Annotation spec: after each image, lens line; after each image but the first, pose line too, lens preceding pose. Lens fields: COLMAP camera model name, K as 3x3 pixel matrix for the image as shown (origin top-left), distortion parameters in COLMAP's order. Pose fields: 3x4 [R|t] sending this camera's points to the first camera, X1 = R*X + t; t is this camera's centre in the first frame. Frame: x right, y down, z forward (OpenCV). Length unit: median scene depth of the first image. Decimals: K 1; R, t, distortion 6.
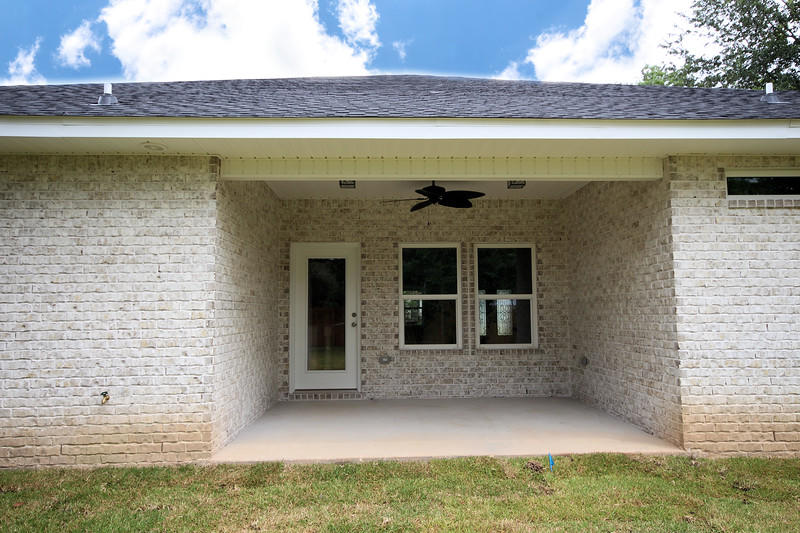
lens RADIAL K [[521.1, 0, 399.4], [0, 521.1, 269.1], [0, 0, 1]] dist [-0.002667, 0.000119]
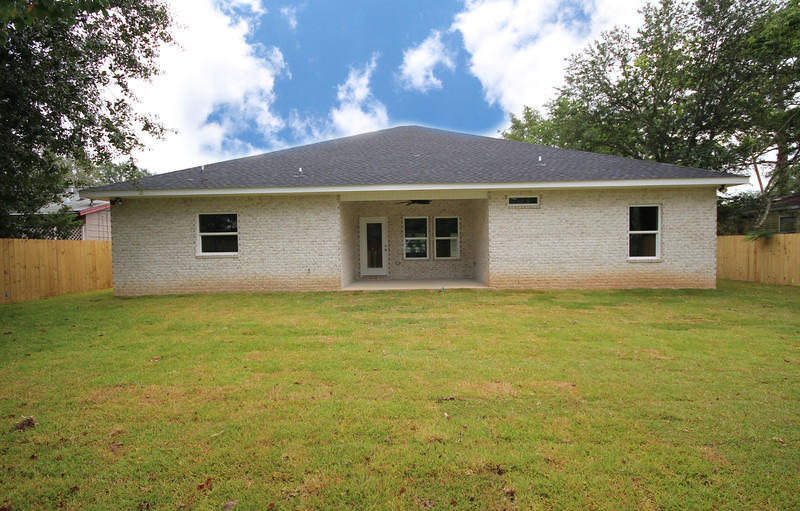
lens RADIAL K [[362.4, 0, 400.9], [0, 362.4, 256.5], [0, 0, 1]] dist [0.000714, 0.000147]
pose [[0.998400, -0.006254, -0.056196, 0.089601], [0.012418, 0.993853, 0.110009, -0.054970], [0.055163, -0.110531, 0.992341, -0.769553]]
